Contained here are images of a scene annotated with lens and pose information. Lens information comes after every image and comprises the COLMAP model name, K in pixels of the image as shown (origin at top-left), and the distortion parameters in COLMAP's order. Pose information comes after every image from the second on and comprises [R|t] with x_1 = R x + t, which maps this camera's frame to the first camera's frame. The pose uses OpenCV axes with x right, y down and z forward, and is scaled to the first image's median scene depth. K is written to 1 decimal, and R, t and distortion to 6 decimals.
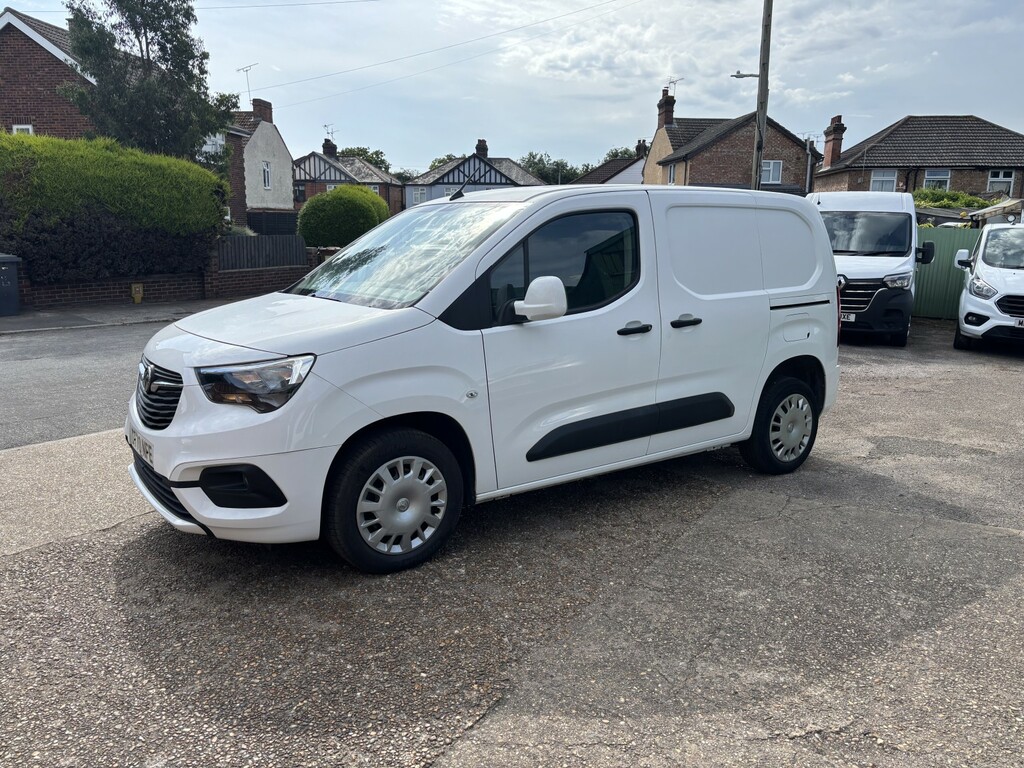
lens RADIAL K [[806.4, 0, 512.0], [0, 806.4, 384.0], [0, 0, 1]] dist [0.047465, -0.051362]
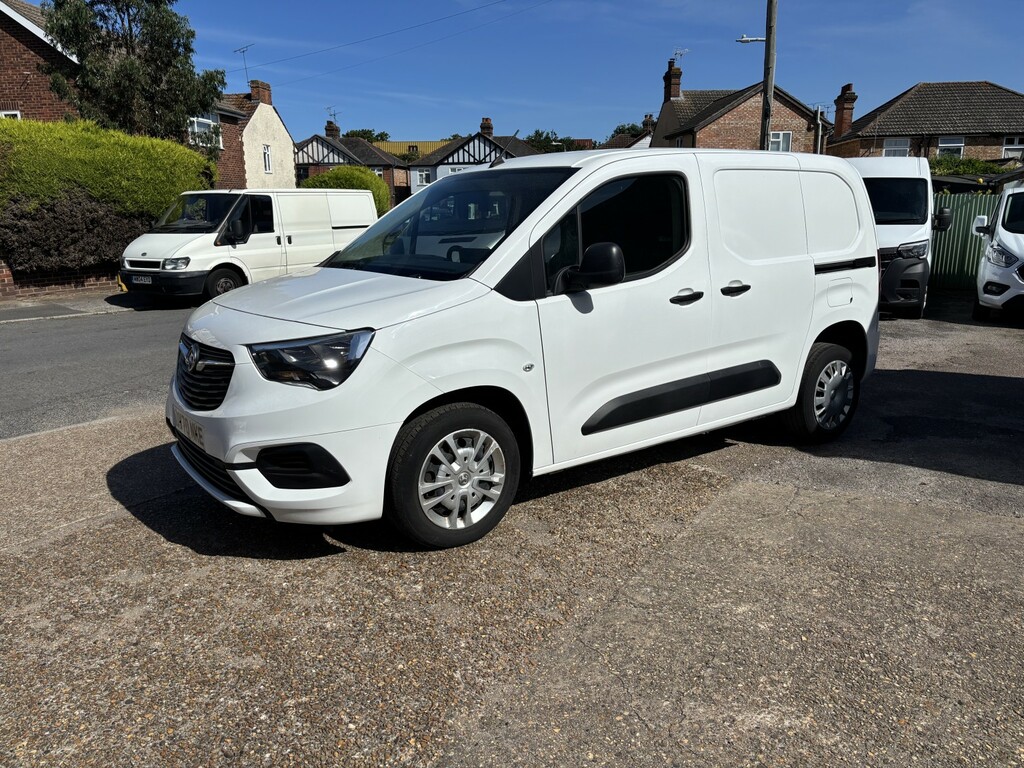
lens RADIAL K [[806.4, 0, 512.0], [0, 806.4, 384.0], [0, 0, 1]] dist [0.047465, -0.051362]
pose [[0.999711, -0.019443, -0.014120, 0.040861], [0.019771, 0.999530, 0.023418, -0.003818], [0.013658, -0.023690, 0.999626, 0.101833]]
